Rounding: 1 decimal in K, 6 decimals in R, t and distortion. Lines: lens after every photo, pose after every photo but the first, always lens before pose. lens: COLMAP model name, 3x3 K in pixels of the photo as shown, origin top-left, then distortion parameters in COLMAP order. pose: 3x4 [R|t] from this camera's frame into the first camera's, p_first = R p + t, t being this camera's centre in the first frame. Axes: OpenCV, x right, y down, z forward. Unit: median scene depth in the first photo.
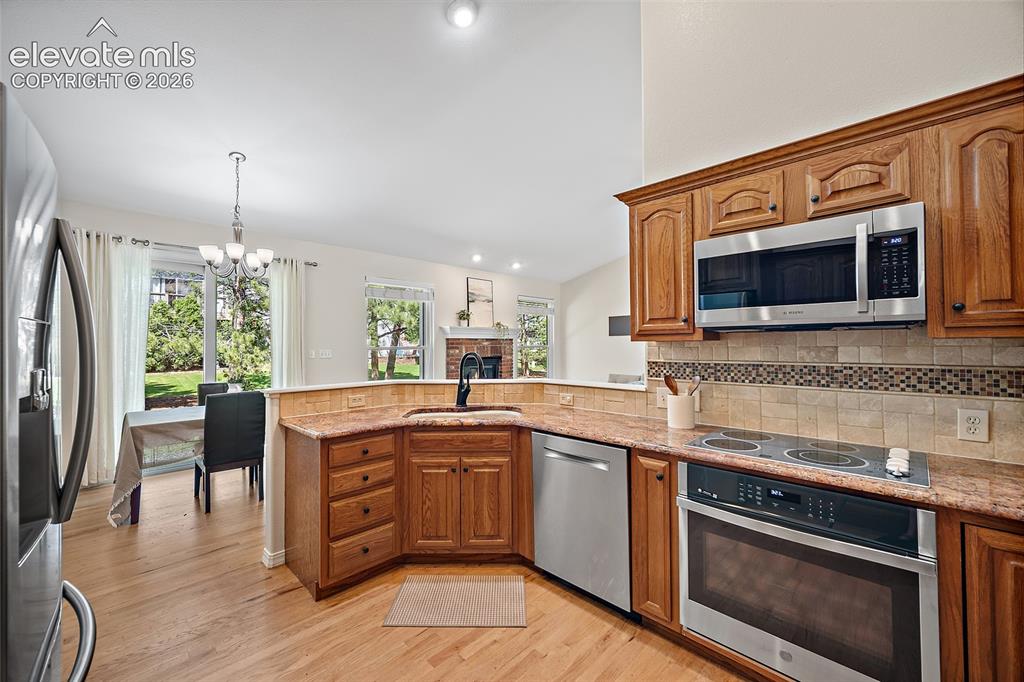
lens RADIAL K [[401.6, 0, 508.3], [0, 401.6, 339.7], [0, 0, 1]] dist [-0.002718, 0.000417]
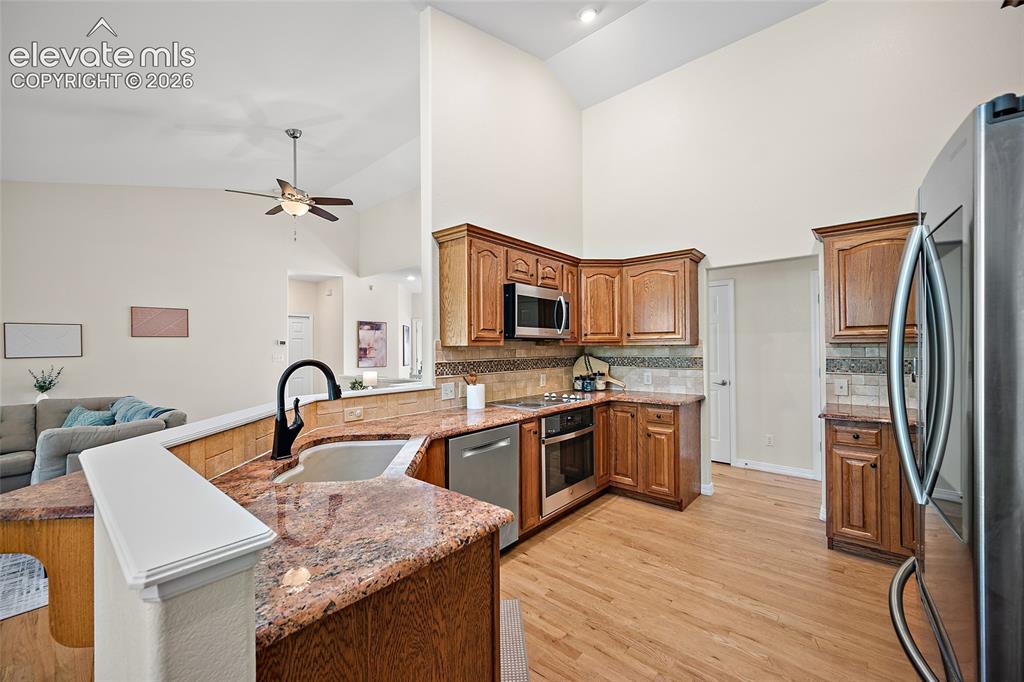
lens RADIAL K [[401.6, 0, 508.2], [0, 401.6, 343.7], [0, 0, 1]] dist [-0.002718, 0.000417]
pose [[-0.063194, 0.015737, 0.997877, -0.931271], [-0.004553, 0.999861, -0.016056, 0.017693], [-0.997991, -0.005558, -0.063113, 0.952788]]
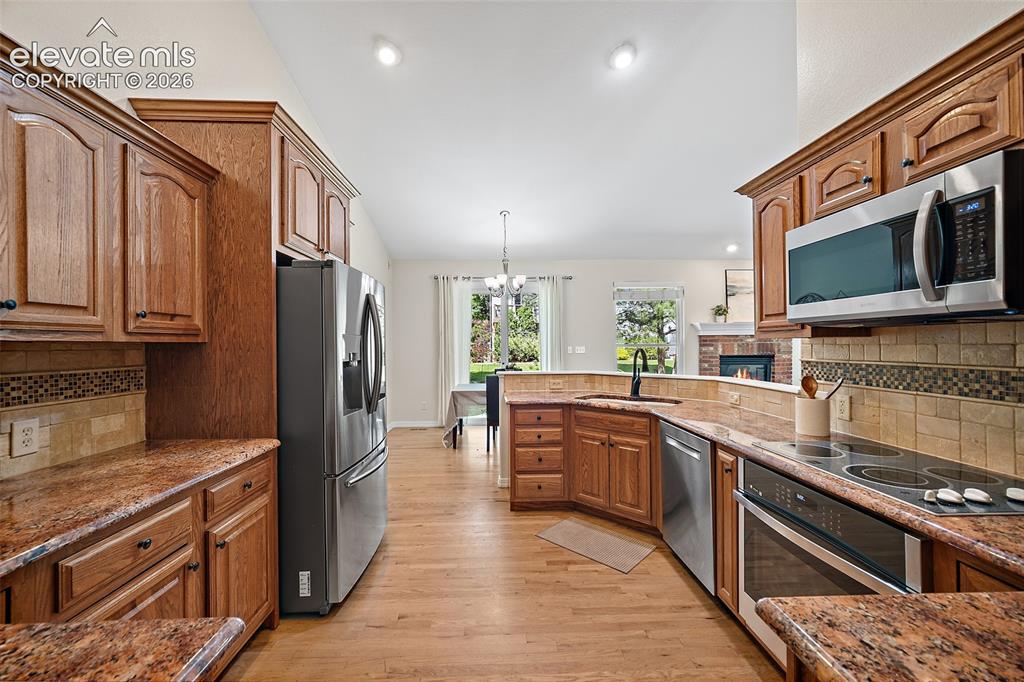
lens RADIAL K [[401.6, 0, 506.2], [0, 401.6, 342.9], [0, 0, 1]] dist [-0.002718, 0.000417]
pose [[0.729572, -0.001362, -0.683903, 0.529592], [0.011755, 0.999875, 0.010548, -0.002523], [0.683803, -0.015735, 0.729497, -0.111123]]
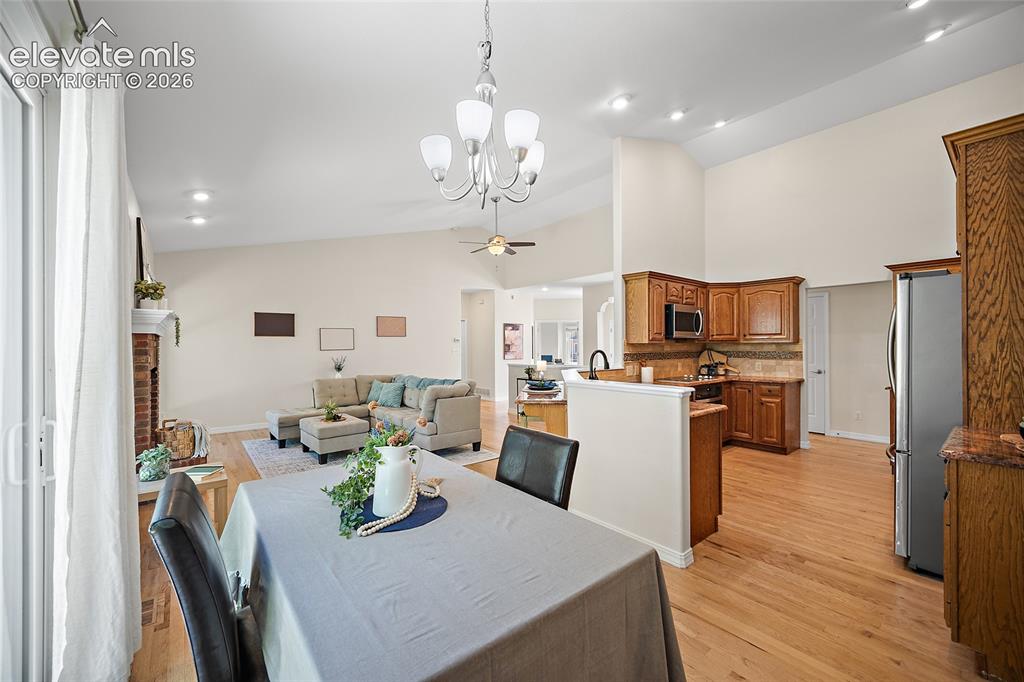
lens RADIAL K [[401.6, 0, 508.3], [0, 401.6, 344.0], [0, 0, 1]] dist [-0.002718, 0.000417]
pose [[0.110521, 0.006083, 0.993855, -1.824535], [-0.007091, 0.999961, -0.005332, 0.024676], [-0.993848, -0.006459, 0.110560, 1.483166]]
